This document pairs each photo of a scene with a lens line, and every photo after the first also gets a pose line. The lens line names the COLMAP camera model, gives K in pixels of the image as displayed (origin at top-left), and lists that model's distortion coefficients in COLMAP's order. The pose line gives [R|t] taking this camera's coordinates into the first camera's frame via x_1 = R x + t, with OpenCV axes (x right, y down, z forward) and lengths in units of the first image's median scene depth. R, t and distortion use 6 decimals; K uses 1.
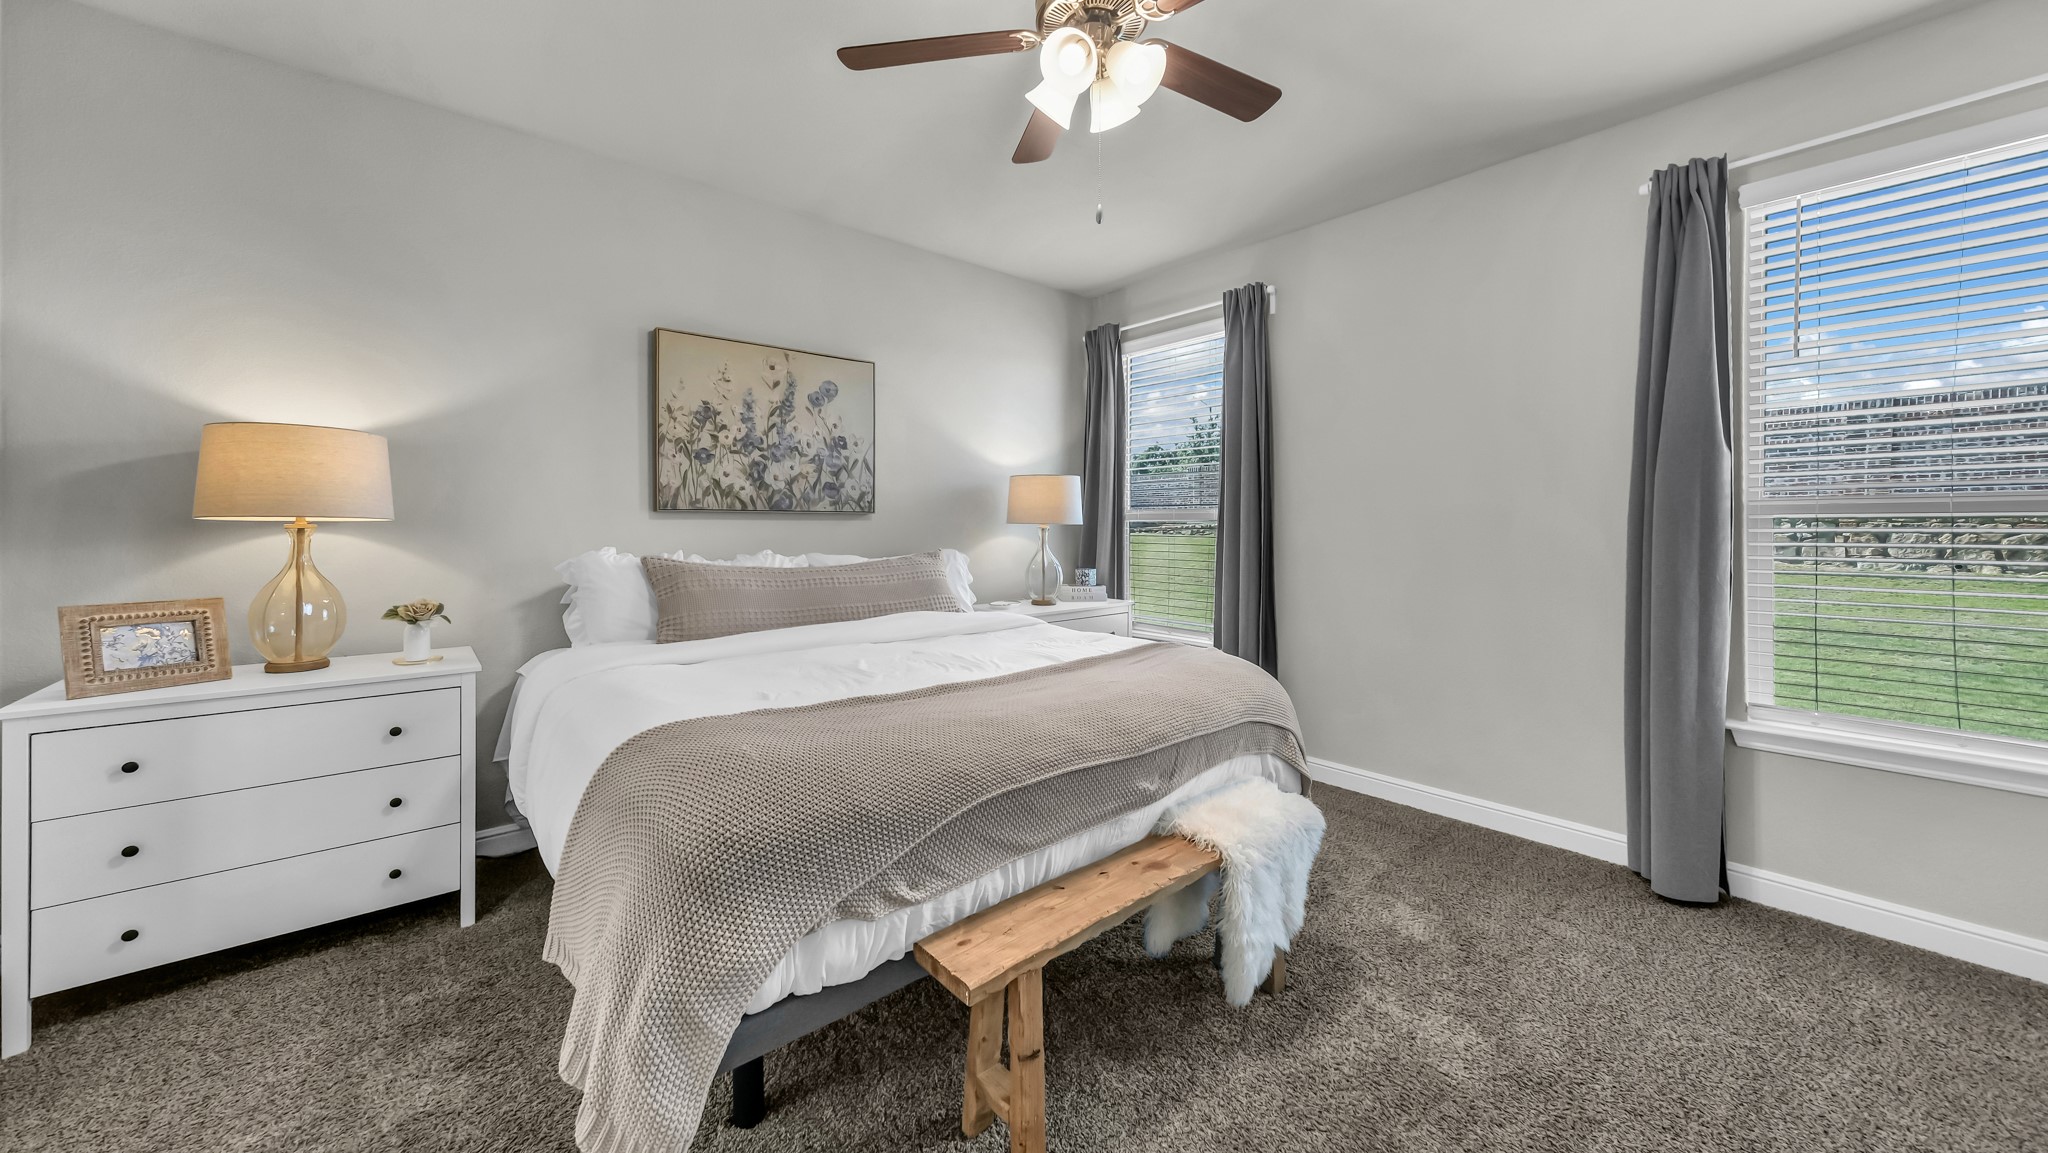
lens RADIAL K [[713.3, 0, 1015.1], [0, 713.3, 568.0], [0, 0, 1]] dist [-0.000244, -0.000019]
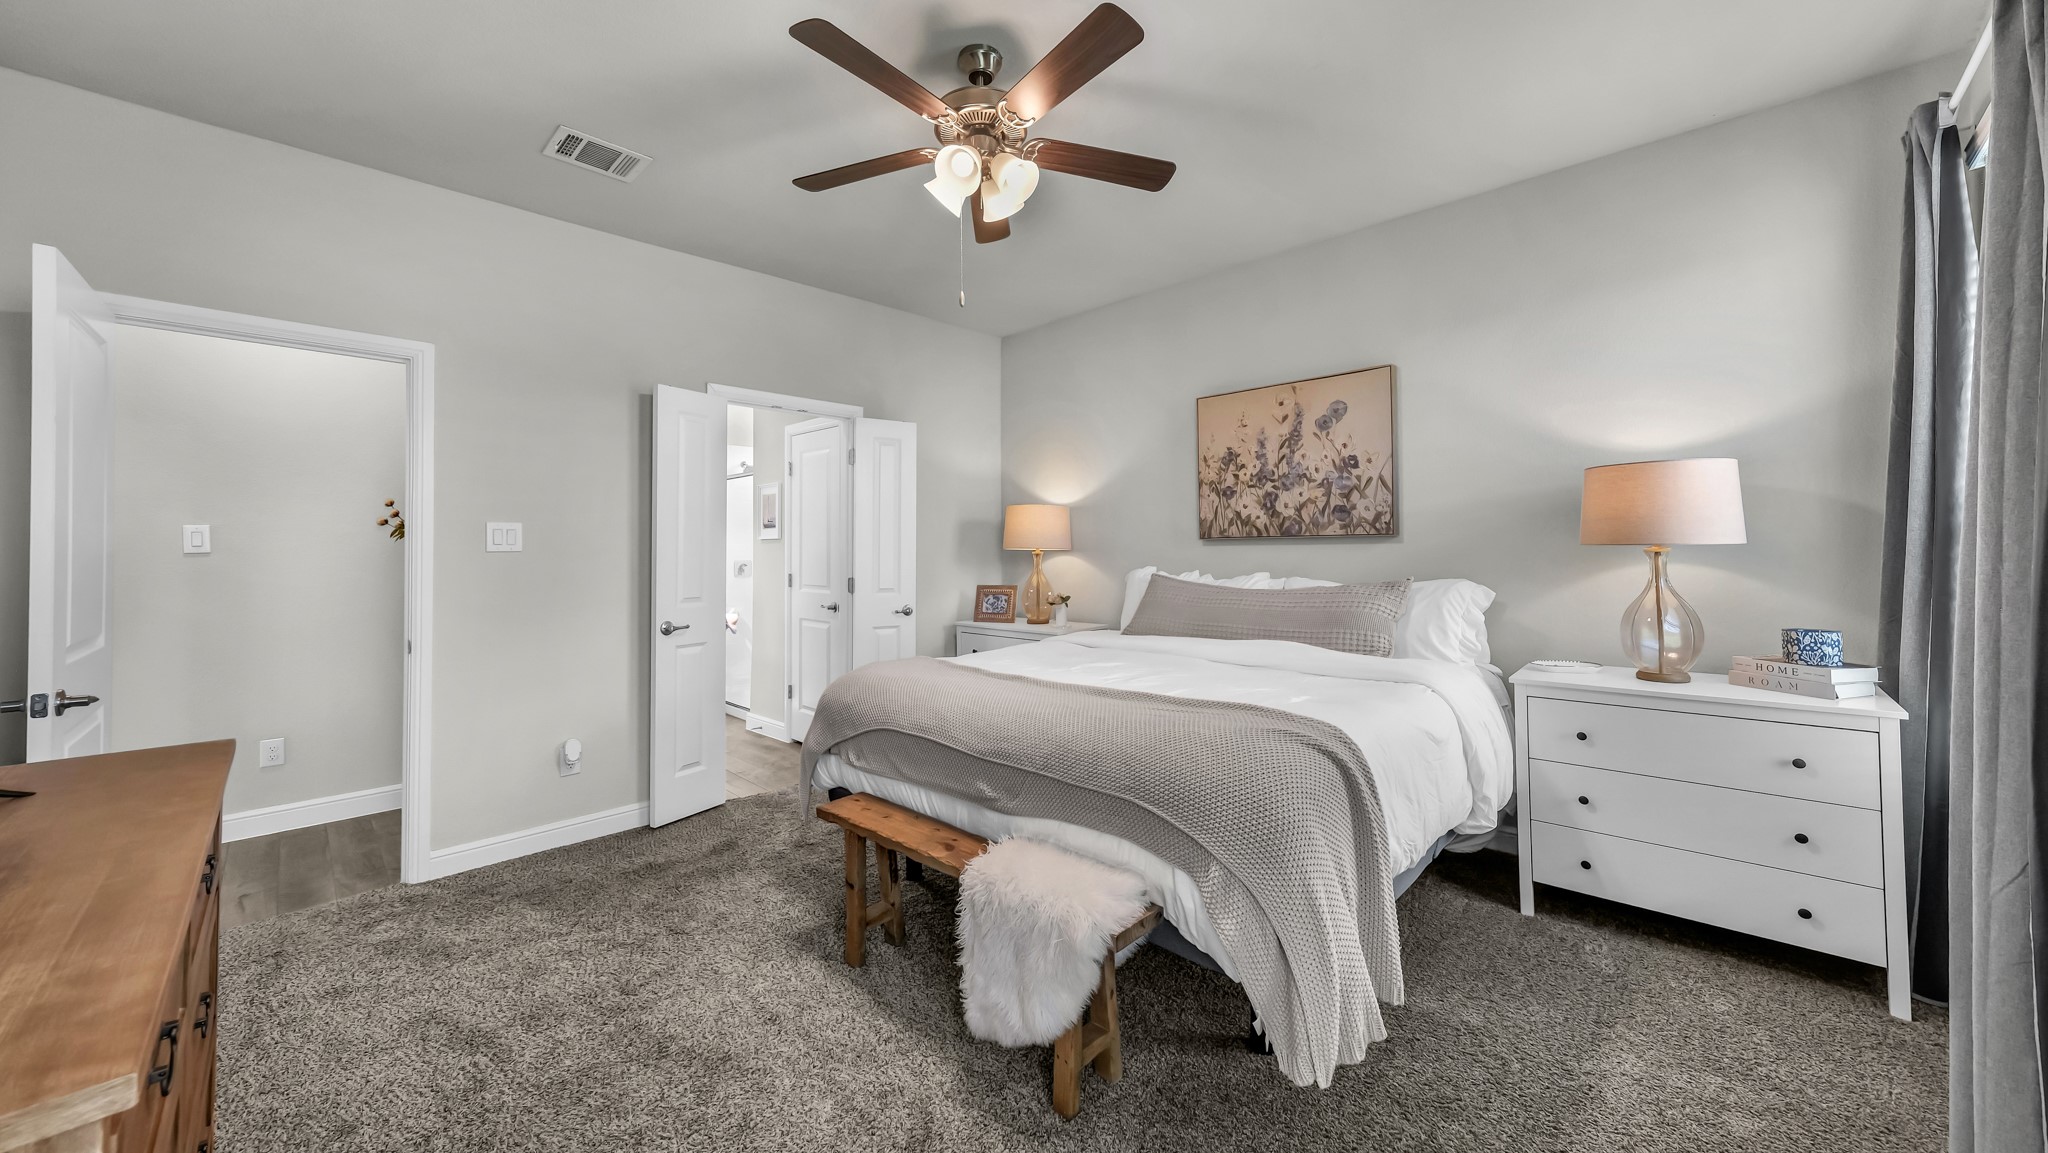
lens RADIAL K [[713.3, 0, 1015.1], [0, 713.3, 568.0], [0, 0, 1]] dist [-0.000244, -0.000019]
pose [[0.119043, 0.020528, -0.992677, 0.680631], [-0.051136, 0.998586, 0.014518, -0.028395], [0.991571, 0.049034, 0.119924, 0.481422]]
